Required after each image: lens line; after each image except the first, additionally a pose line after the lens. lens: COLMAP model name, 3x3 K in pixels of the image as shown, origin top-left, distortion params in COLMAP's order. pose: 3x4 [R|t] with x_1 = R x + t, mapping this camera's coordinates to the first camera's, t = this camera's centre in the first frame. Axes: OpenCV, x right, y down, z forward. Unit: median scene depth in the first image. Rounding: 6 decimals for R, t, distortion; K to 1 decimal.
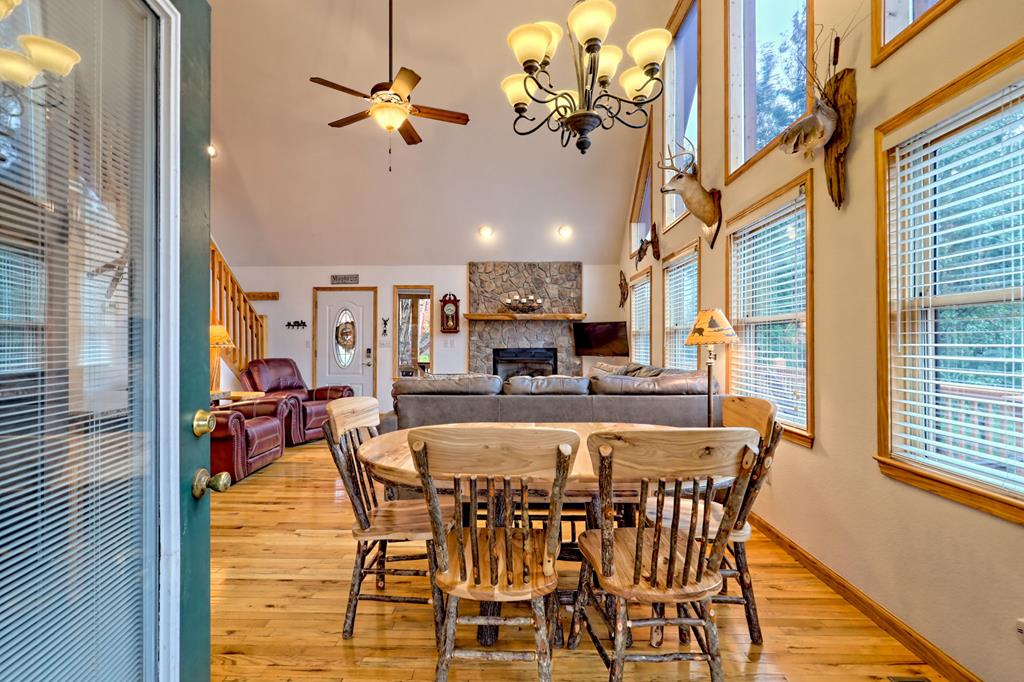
lens RADIAL K [[464.1, 0, 512.0], [0, 464.1, 341.0], [0, 0, 1]] dist [0.002089, -0.000004]
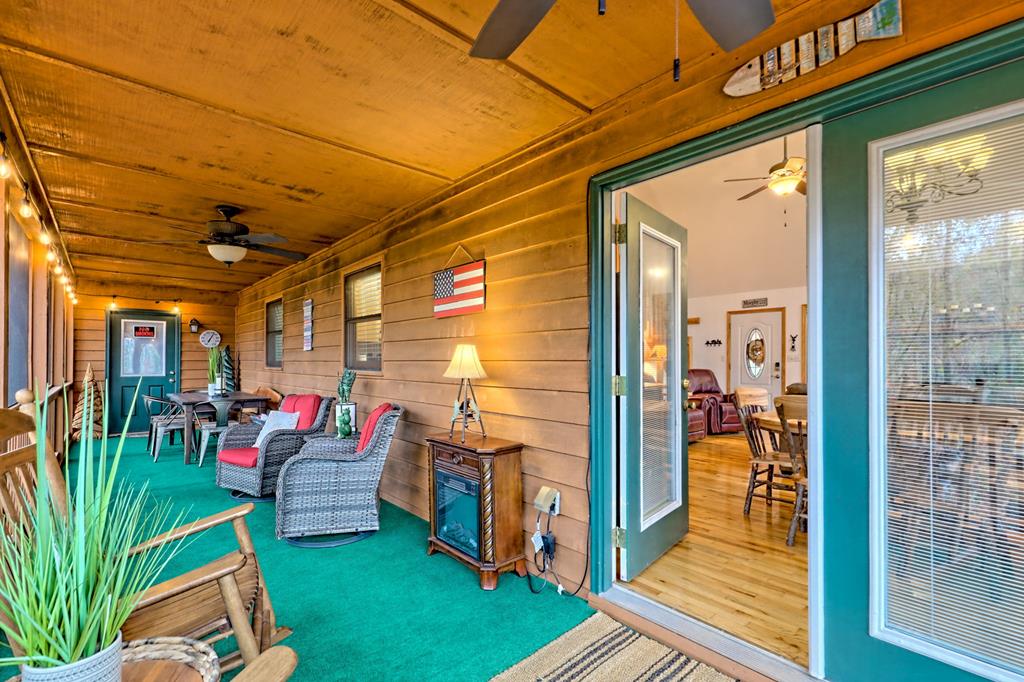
lens RADIAL K [[470.8, 0, 513.3], [0, 470.8, 354.5], [0, 0, 1]] dist [-0.001960, -0.000696]
pose [[0.673573, -0.005274, -0.739102, 0.103231], [0.001471, 0.999982, -0.005796, 0.002107], [0.739120, 0.002817, 0.673568, -0.240077]]
